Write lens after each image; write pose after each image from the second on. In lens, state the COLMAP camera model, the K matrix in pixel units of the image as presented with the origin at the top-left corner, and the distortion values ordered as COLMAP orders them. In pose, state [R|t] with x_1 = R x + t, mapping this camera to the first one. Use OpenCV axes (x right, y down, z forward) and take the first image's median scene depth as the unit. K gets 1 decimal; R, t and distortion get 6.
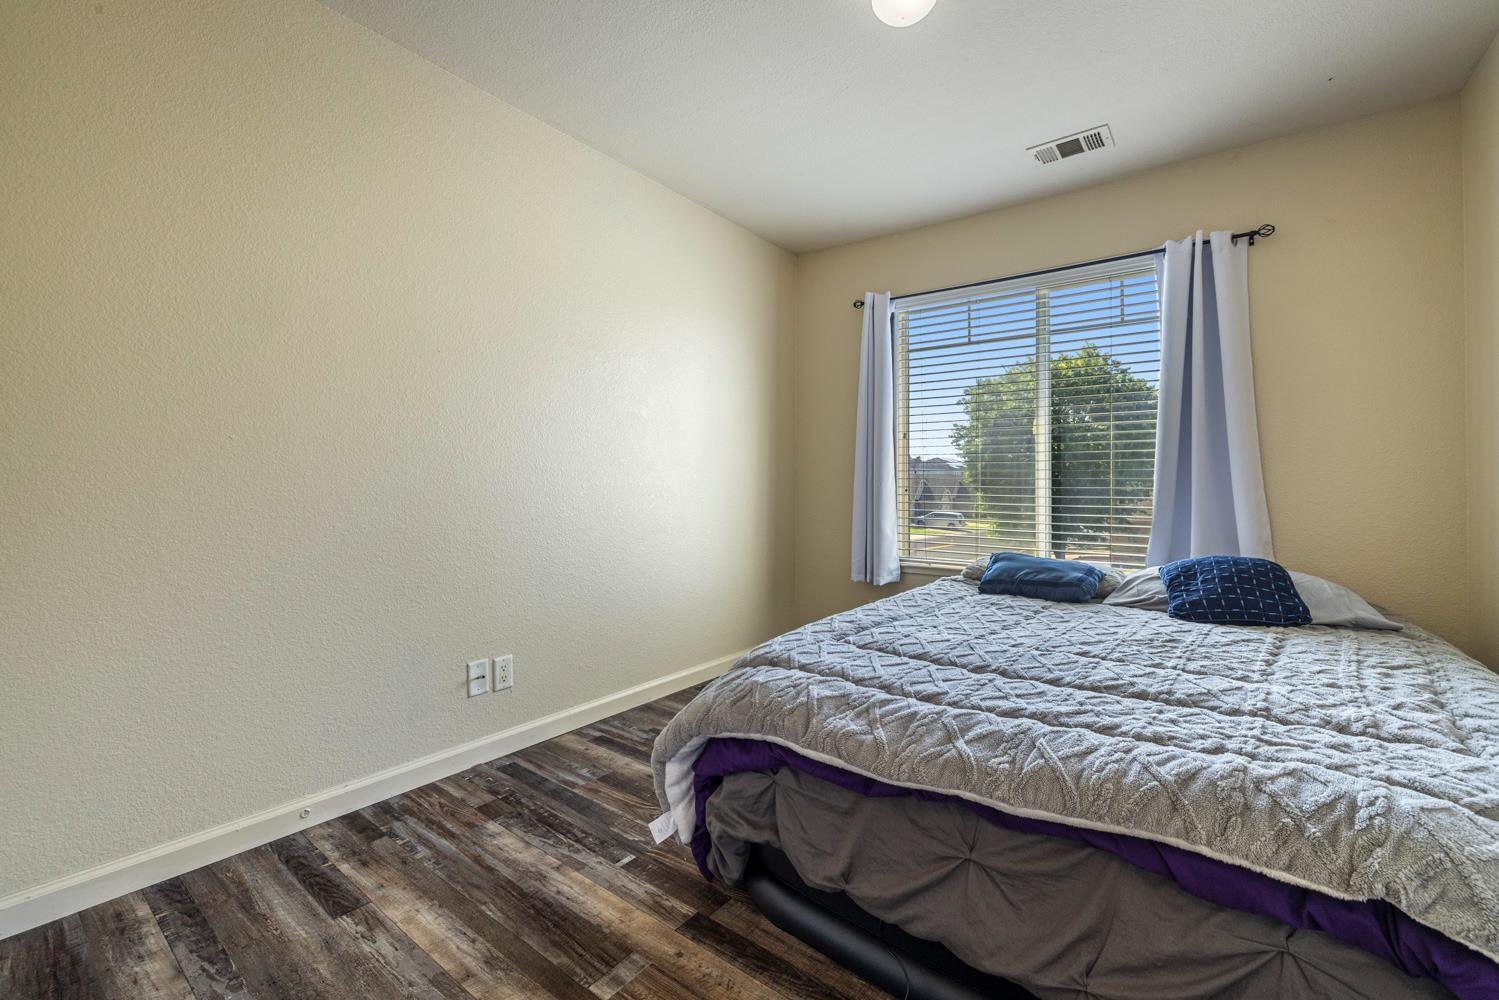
lens RADIAL K [[632.2, 0, 748.8], [0, 632.2, 490.5], [0, 0, 1]] dist [0.000450, -0.000150]
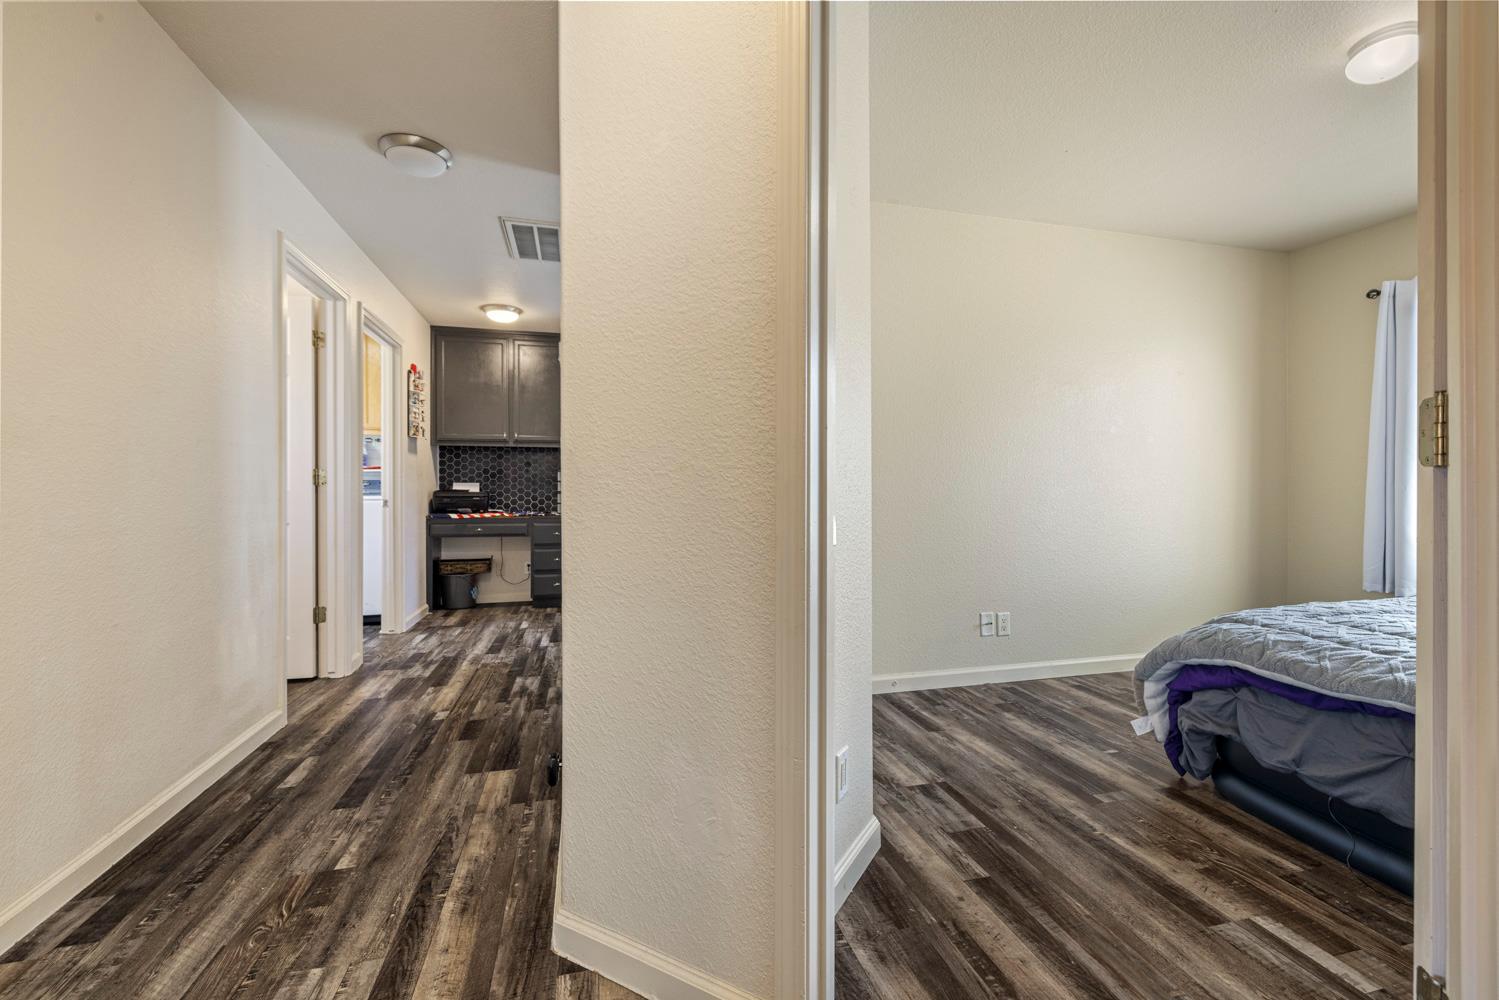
lens RADIAL K [[632.2, 0, 742.8], [0, 632.2, 492.4], [0, 0, 1]] dist [0.000450, -0.000150]
pose [[0.785350, -0.005339, -0.619028, 0.046031], [0.000851, 0.999971, -0.007546, 0.006656], [0.619051, 0.005400, 0.785332, -0.713937]]
